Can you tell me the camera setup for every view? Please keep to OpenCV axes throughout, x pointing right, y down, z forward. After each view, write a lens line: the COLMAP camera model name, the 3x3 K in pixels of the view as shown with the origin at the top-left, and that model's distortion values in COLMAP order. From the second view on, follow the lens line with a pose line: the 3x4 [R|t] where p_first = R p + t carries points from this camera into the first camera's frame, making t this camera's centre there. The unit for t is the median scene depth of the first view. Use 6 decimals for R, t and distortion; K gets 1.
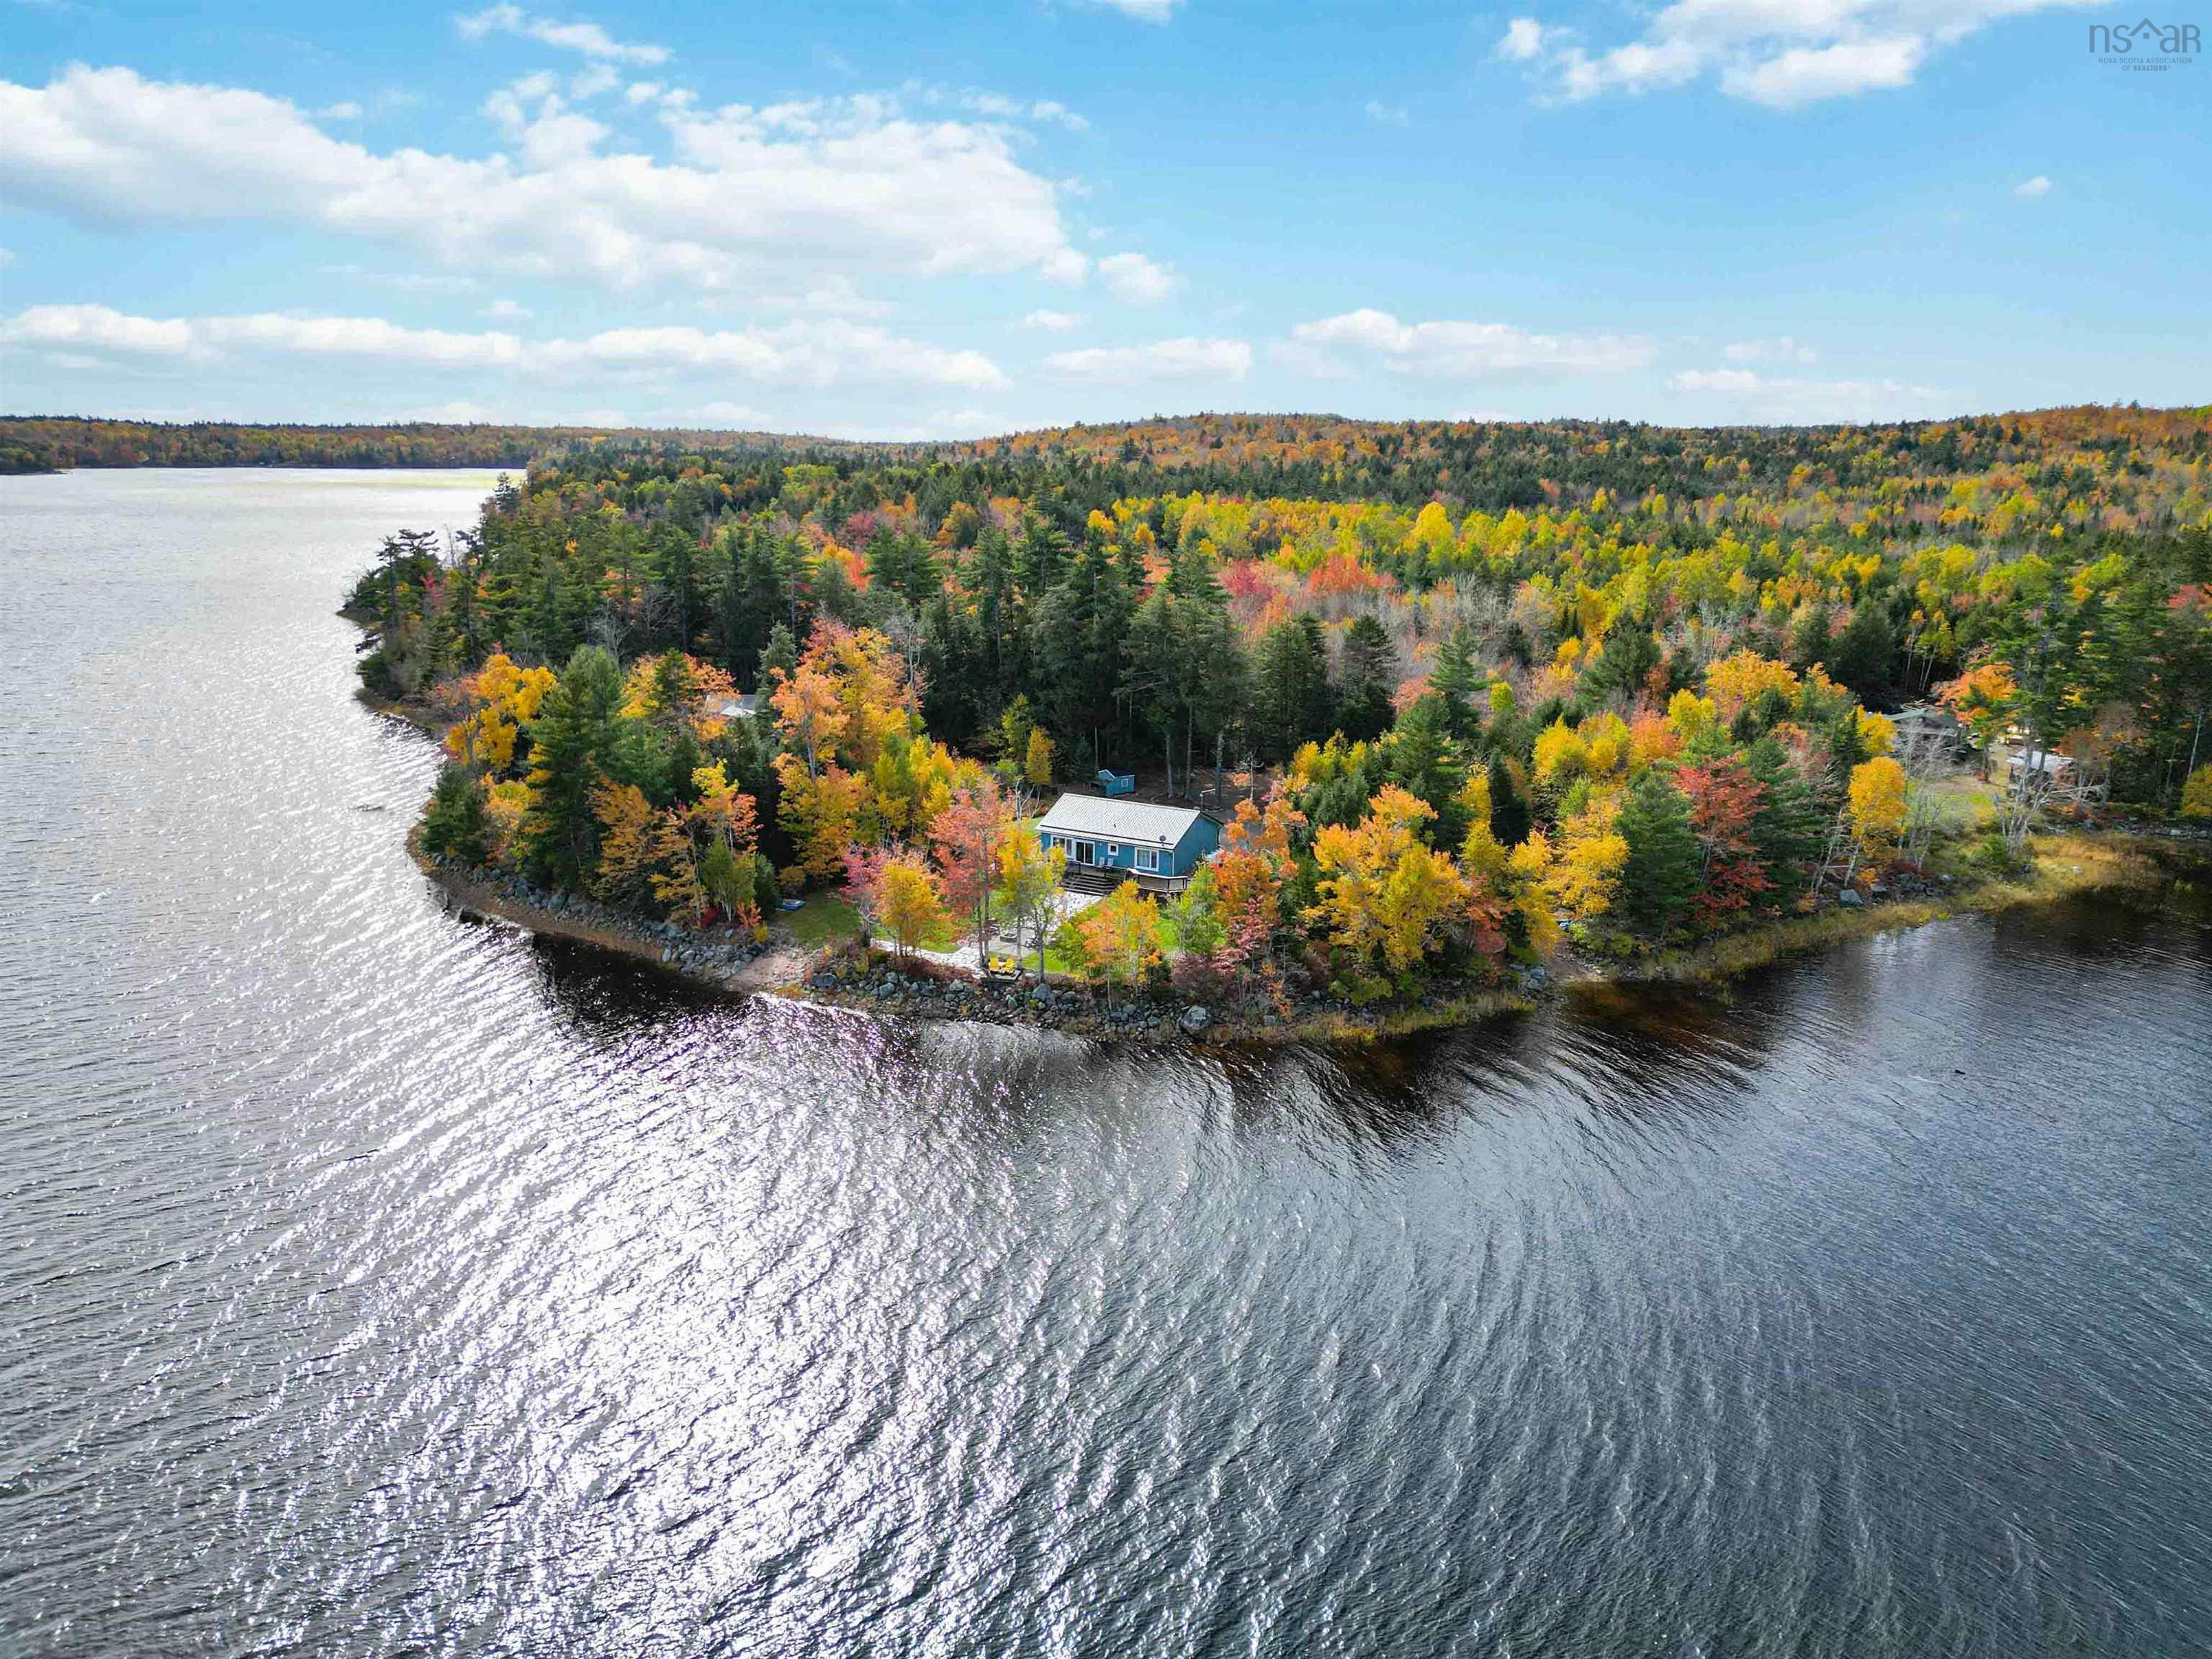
lens RADIAL K [[1536.8, 0, 1106.0], [0, 1536.8, 829.5], [0, 0, 1]] dist [0.078690, -0.073273]
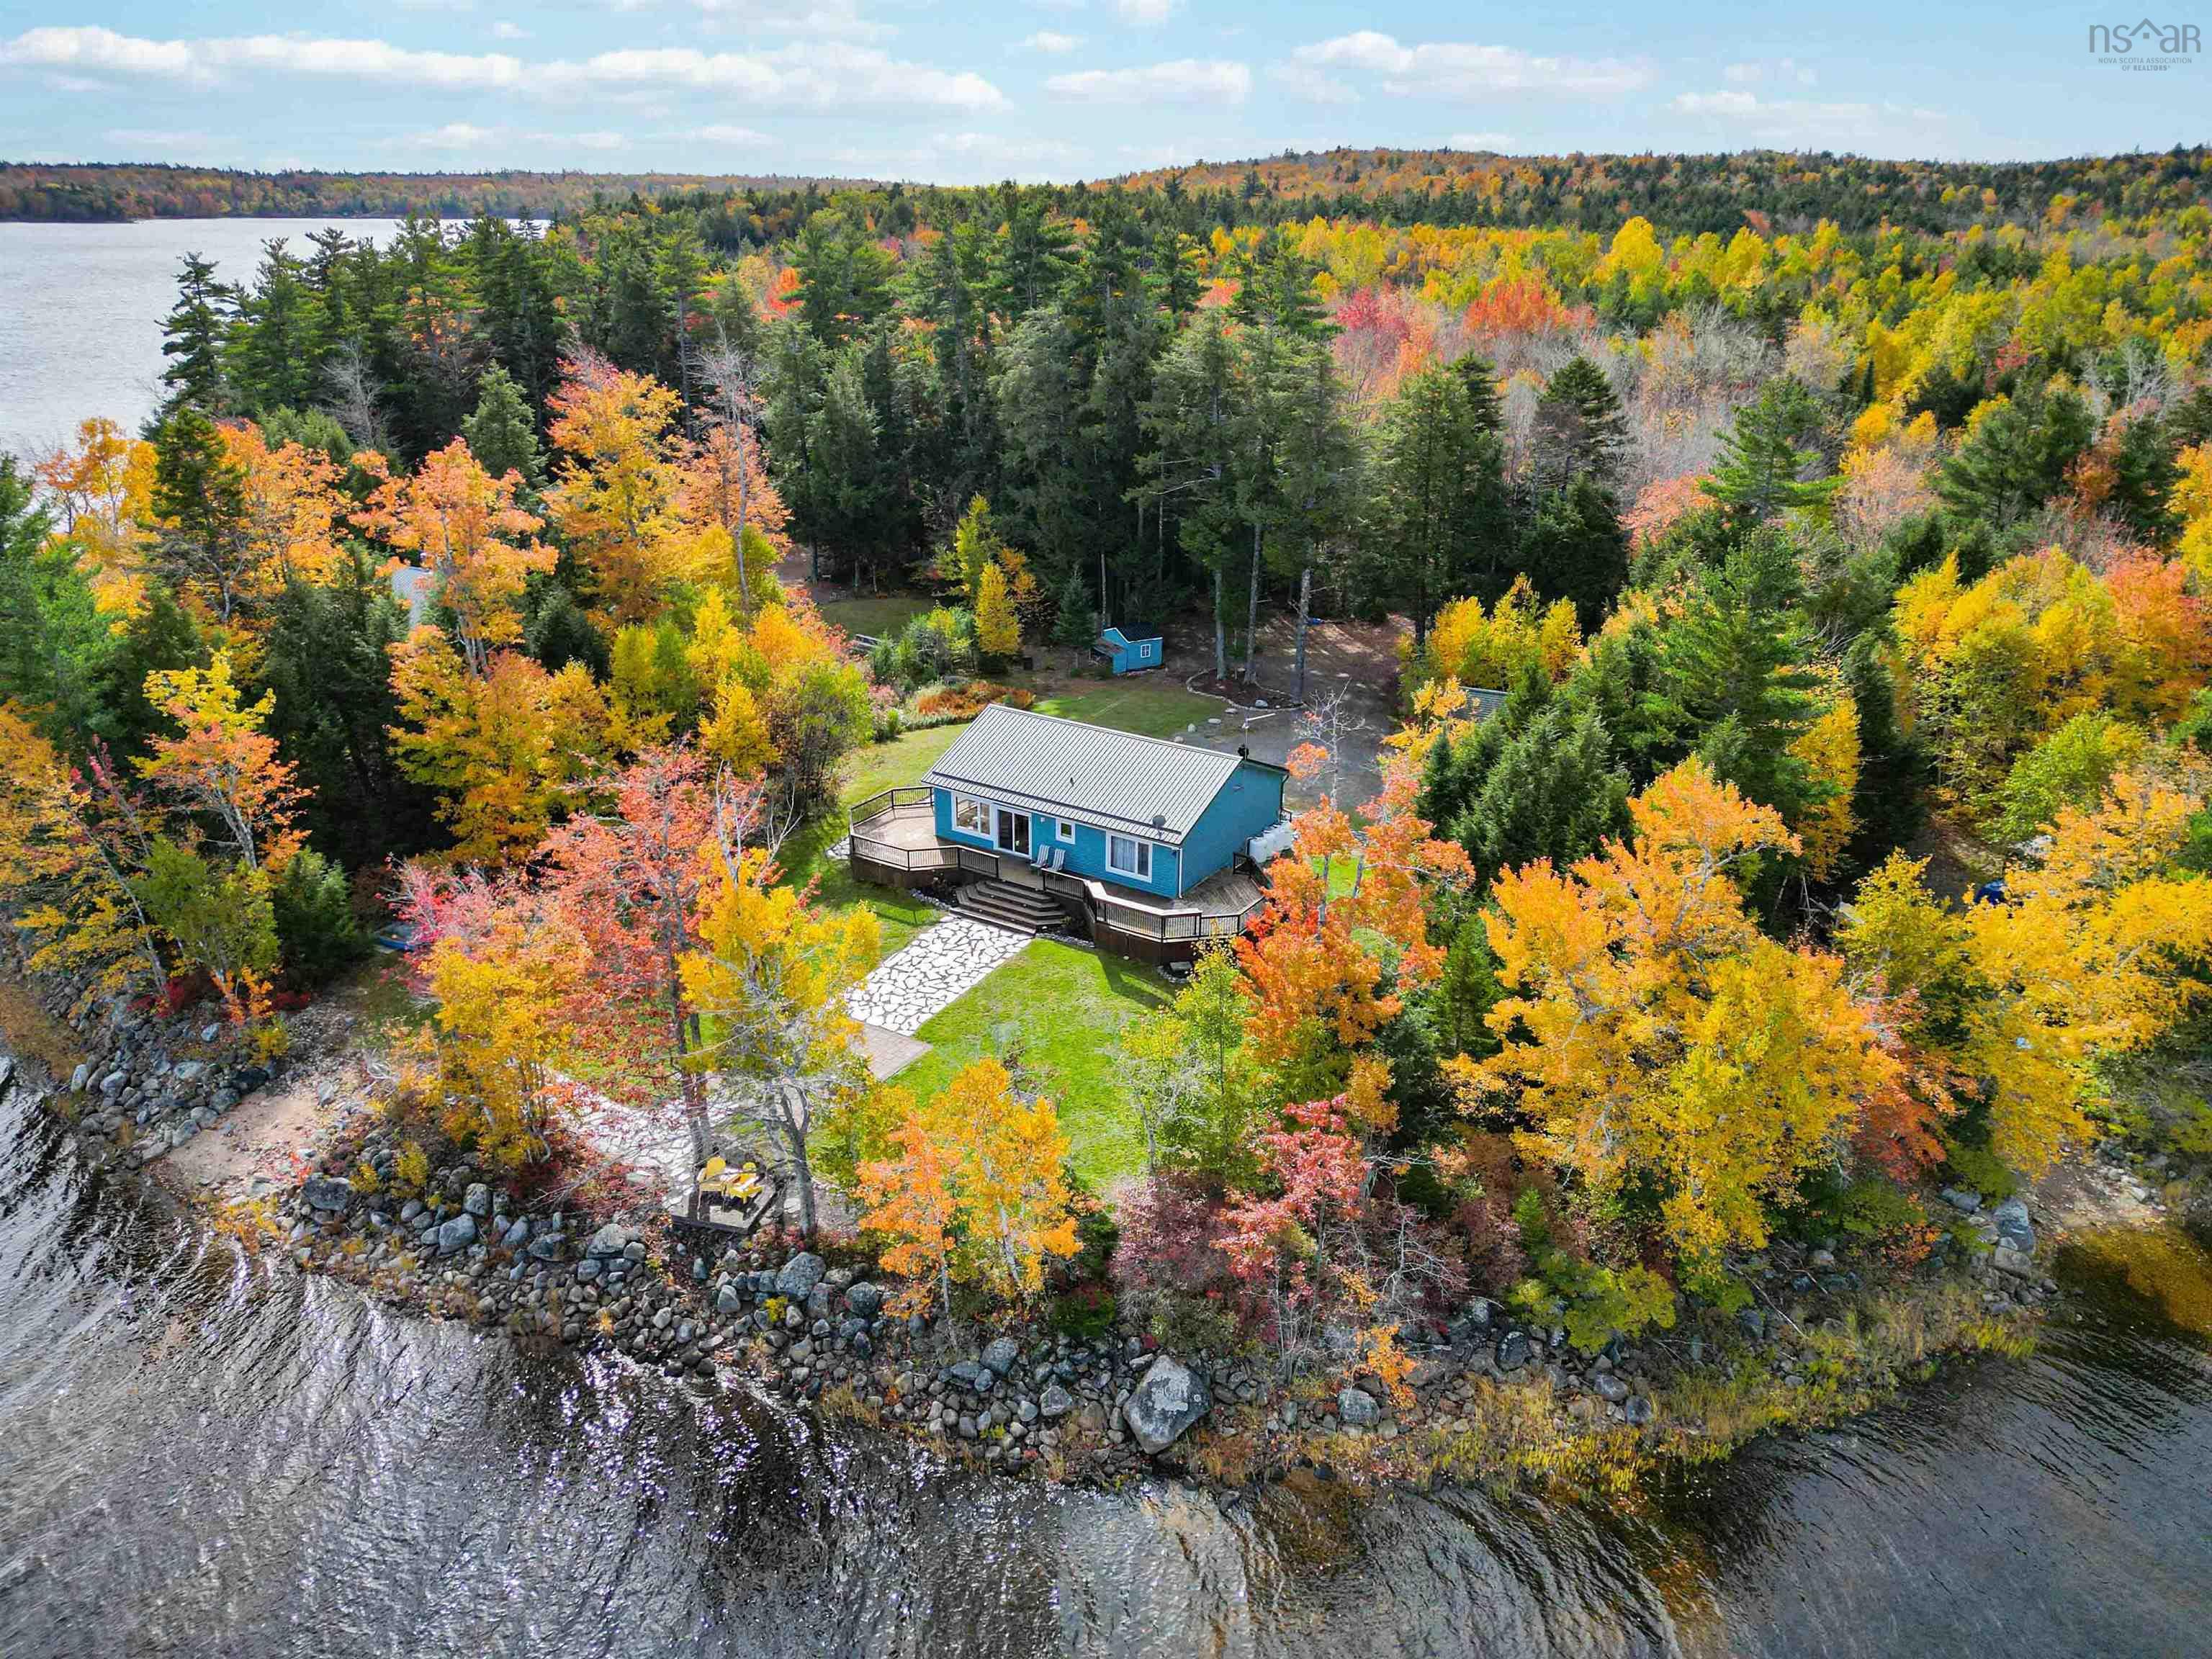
lens RADIAL K [[1543.0, 0, 1106.0], [0, 1543.0, 829.5], [0, 0, 1]] dist [0.042914, -0.028026]
pose [[0.996872, 0.025802, -0.074707, 0.039629], [-0.014939, 0.989685, 0.142478, -0.042396], [0.077613, -0.140916, 0.986975, 0.362819]]
